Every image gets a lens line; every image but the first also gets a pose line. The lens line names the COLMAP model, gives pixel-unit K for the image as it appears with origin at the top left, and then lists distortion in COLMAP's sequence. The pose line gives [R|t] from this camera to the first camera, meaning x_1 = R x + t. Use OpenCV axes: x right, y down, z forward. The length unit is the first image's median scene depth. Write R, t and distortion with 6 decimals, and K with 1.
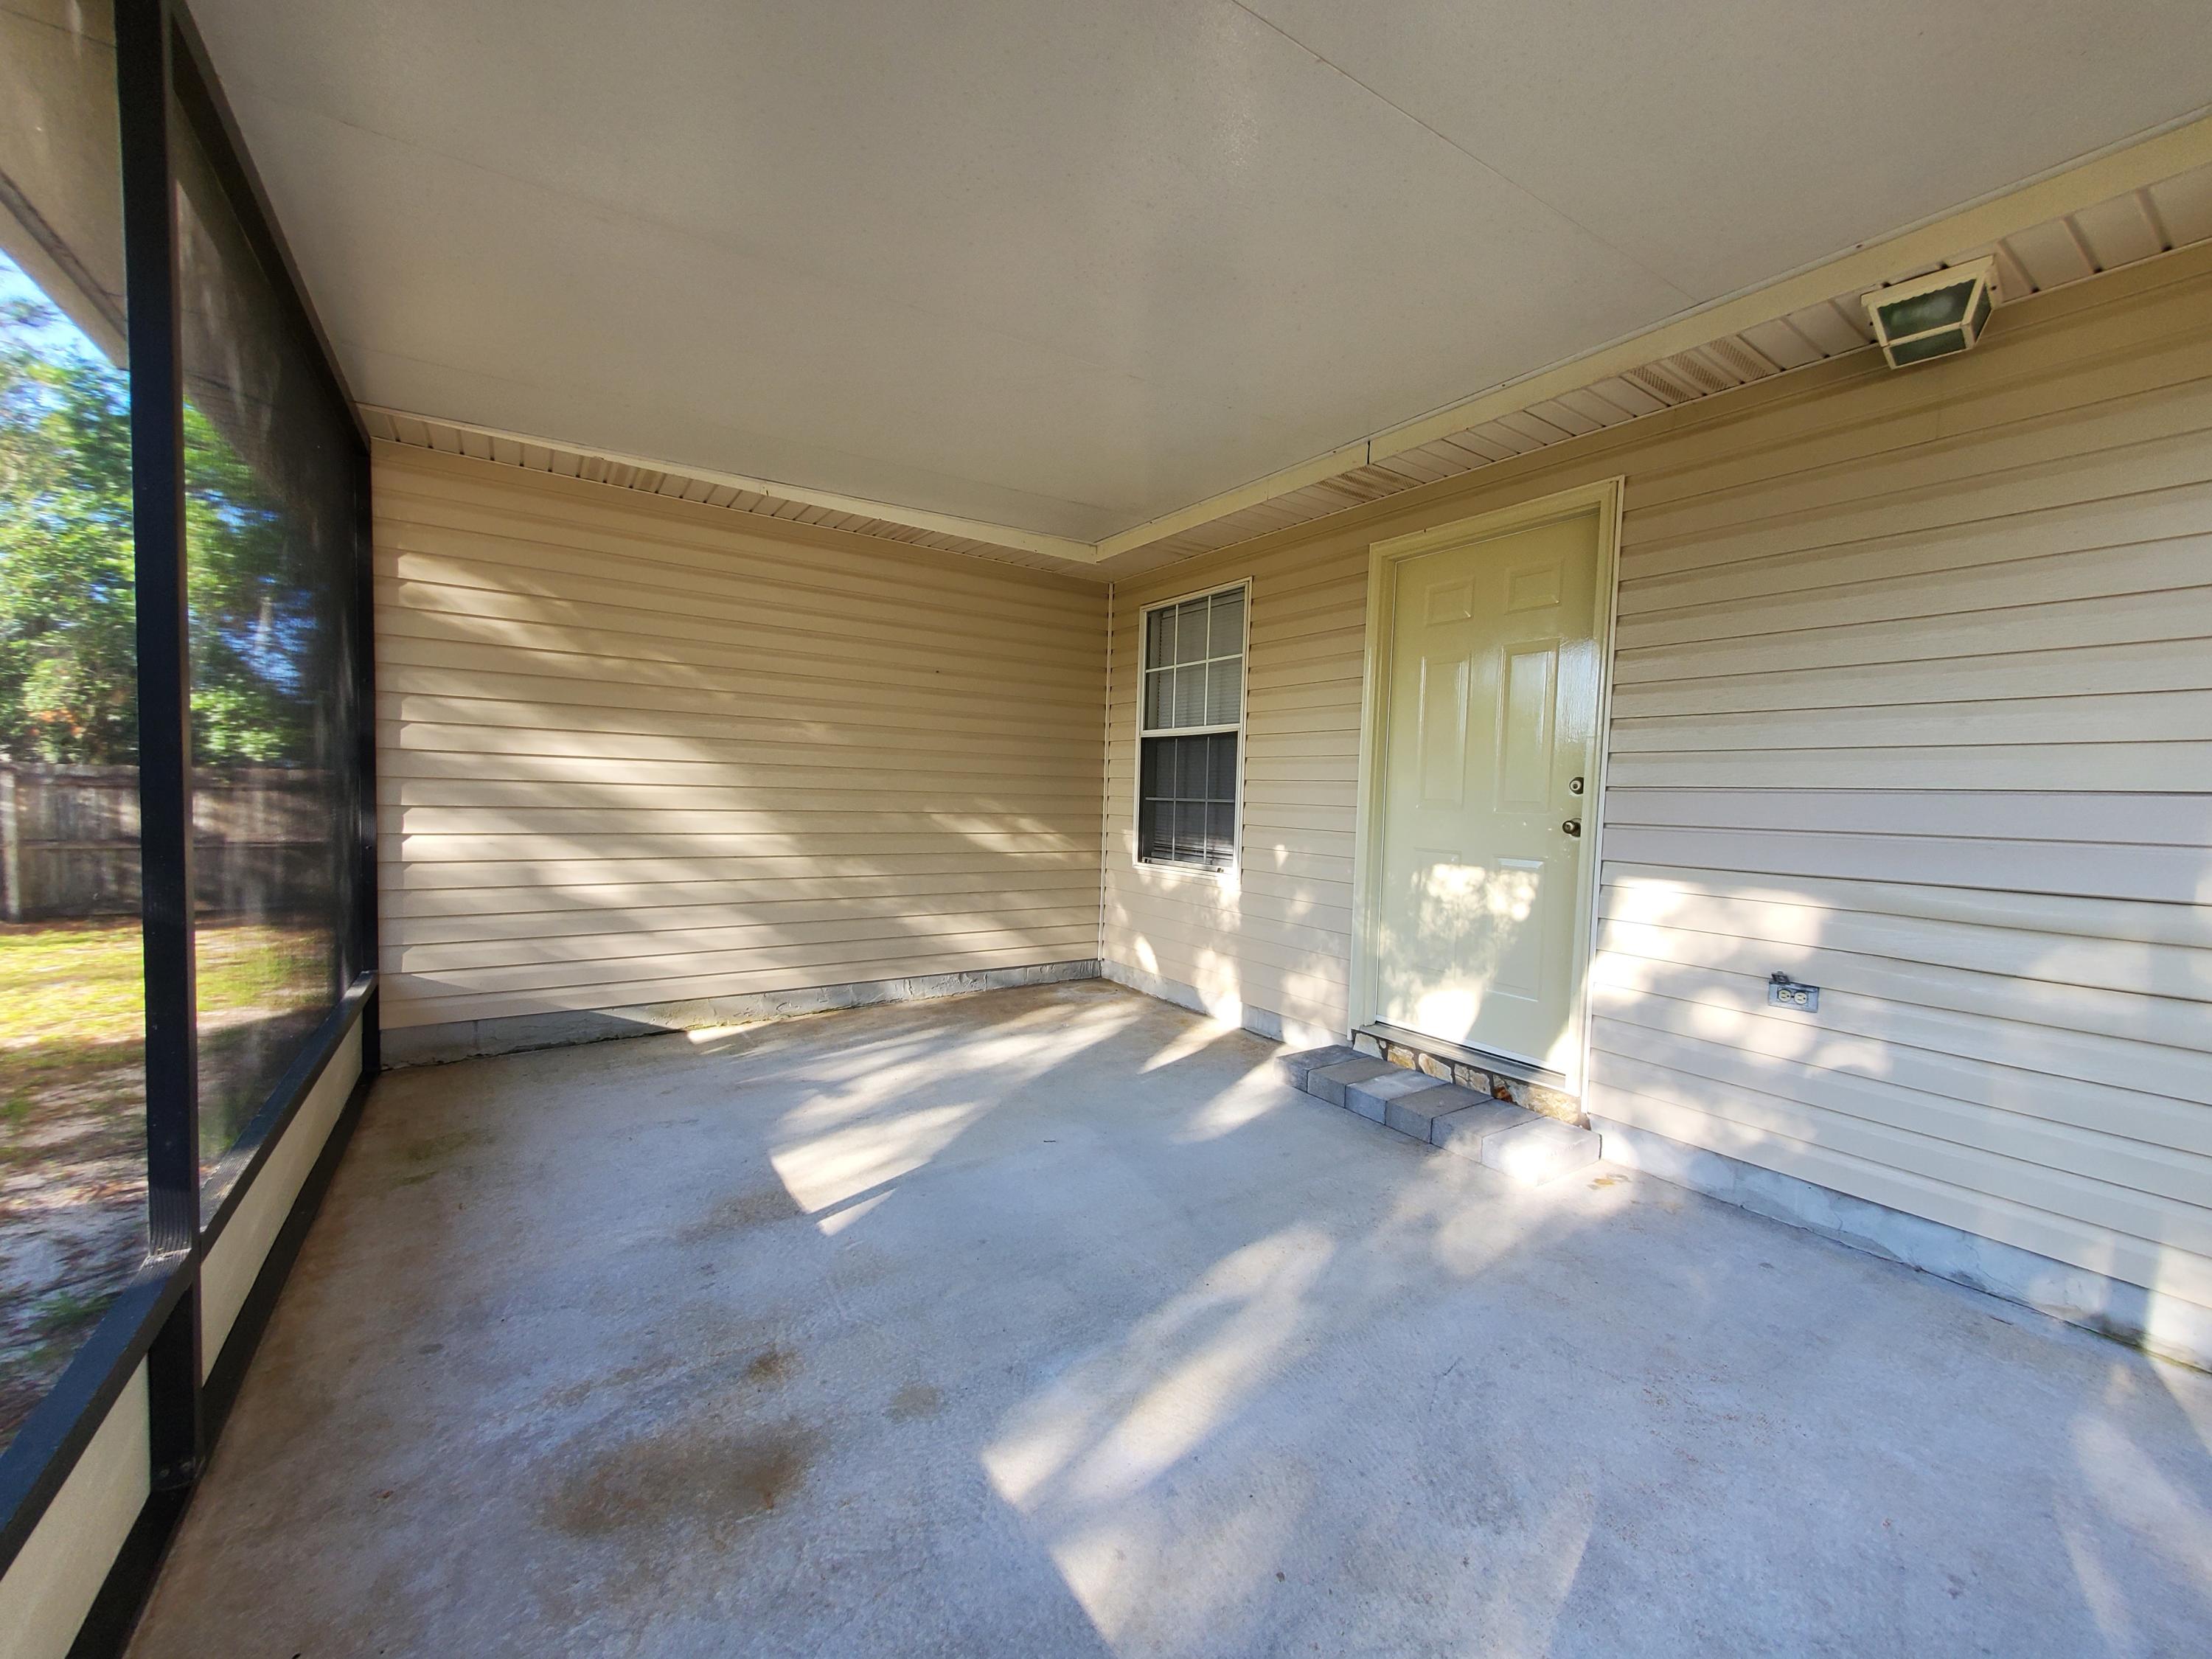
lens RADIAL K [[891.9, 0, 1100.6], [0, 891.9, 836.3], [0, 0, 1]] dist [-0.002352, 0.000609]
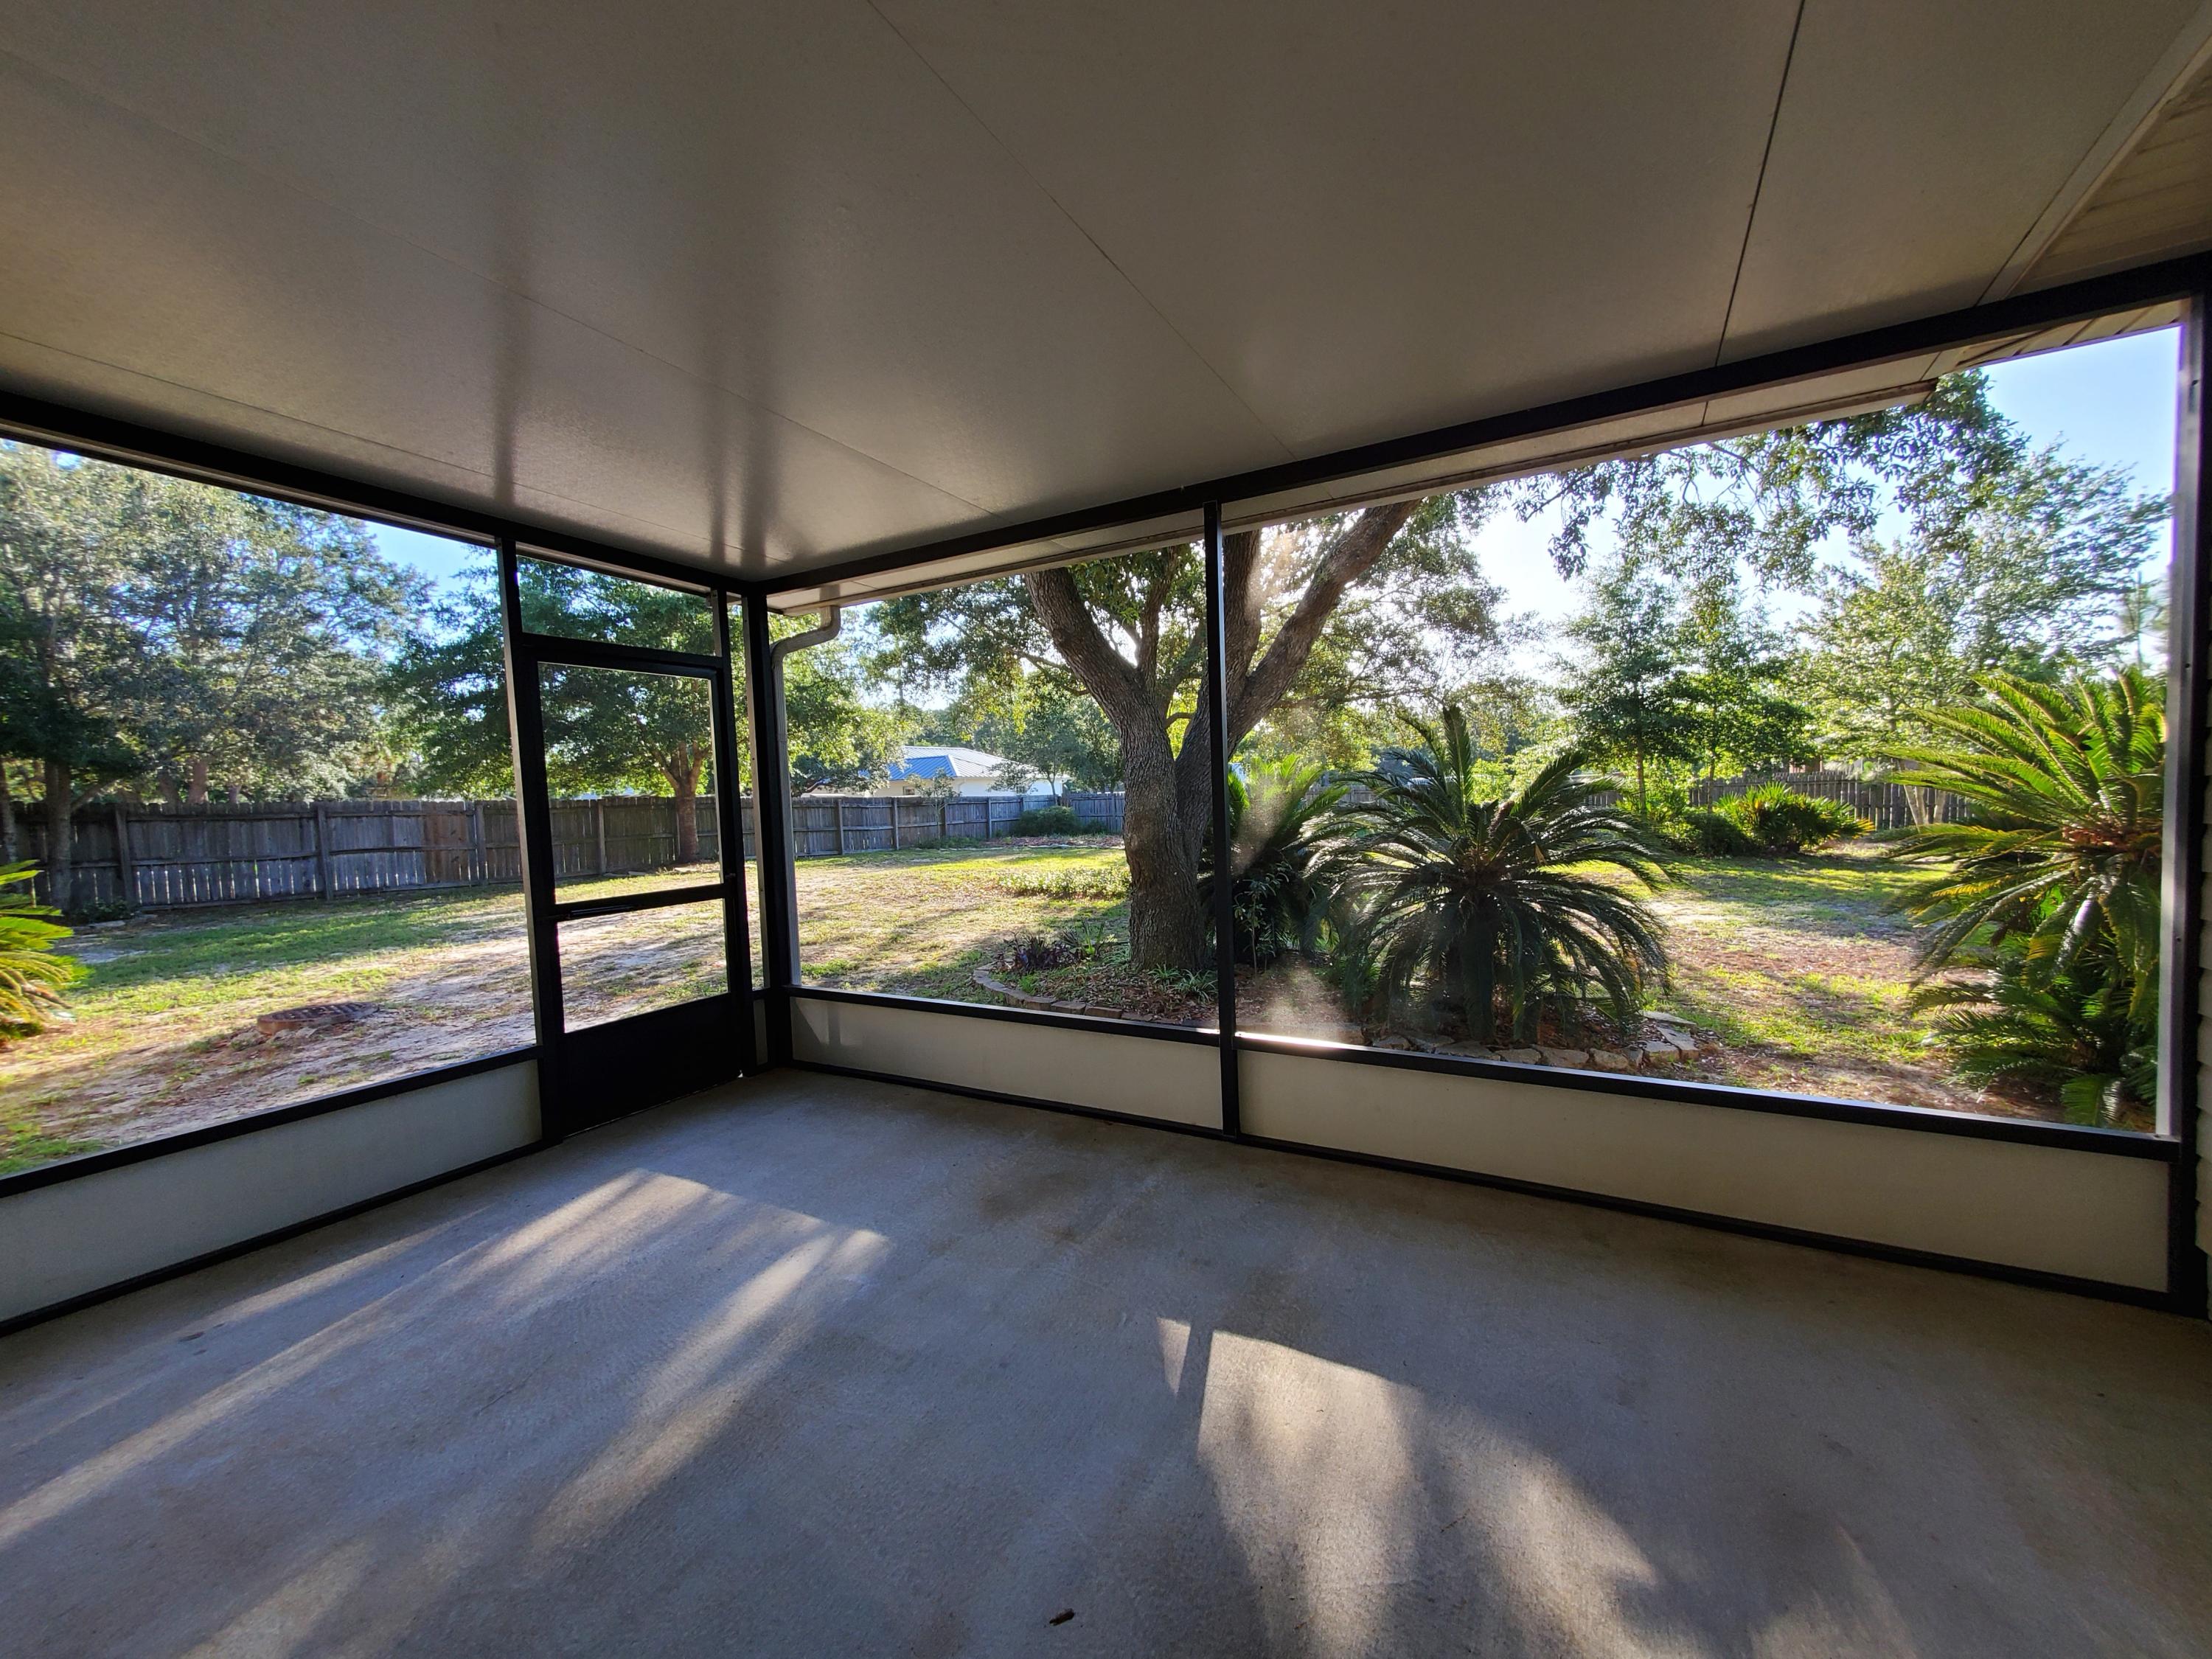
lens RADIAL K [[891.9, 0, 1100.6], [0, 891.9, 836.3], [0, 0, 1]] dist [-0.002352, 0.000609]
pose [[-0.899129, 0.021083, -0.437176, 0.186905], [-0.015235, 0.996726, 0.079402, -0.165570], [0.437419, 0.078053, -0.895864, 2.148032]]
